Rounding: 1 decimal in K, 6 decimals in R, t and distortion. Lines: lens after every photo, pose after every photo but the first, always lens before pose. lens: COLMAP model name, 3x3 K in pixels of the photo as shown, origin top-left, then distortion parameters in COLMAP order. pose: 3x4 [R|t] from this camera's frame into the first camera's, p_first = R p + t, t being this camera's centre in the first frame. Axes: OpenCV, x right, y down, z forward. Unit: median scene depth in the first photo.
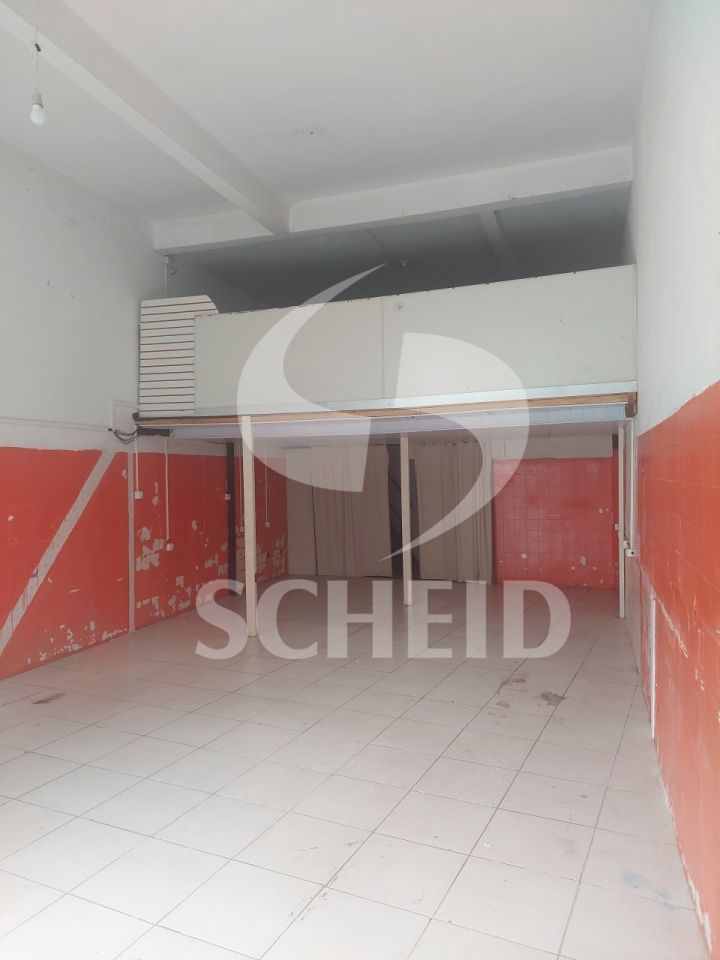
lens RADIAL K [[683.0, 0, 365.0], [0, 683.0, 482.7], [0, 0, 1]] dist [0.042269, -0.000170]
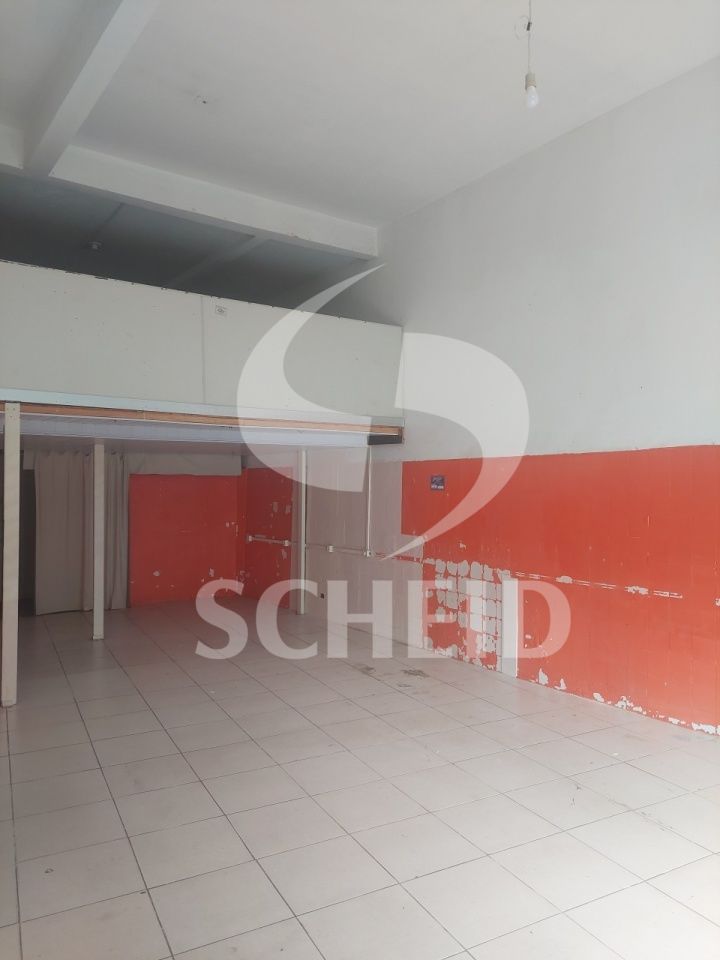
lens RADIAL K [[683.0, 0, 365.0], [0, 683.0, 482.7], [0, 0, 1]] dist [0.042269, -0.000170]
pose [[0.580596, 0.024969, 0.813809, -0.712133], [-0.000909, 0.999549, -0.030019, 0.012738], [-0.814191, 0.016689, 0.580357, 0.337699]]
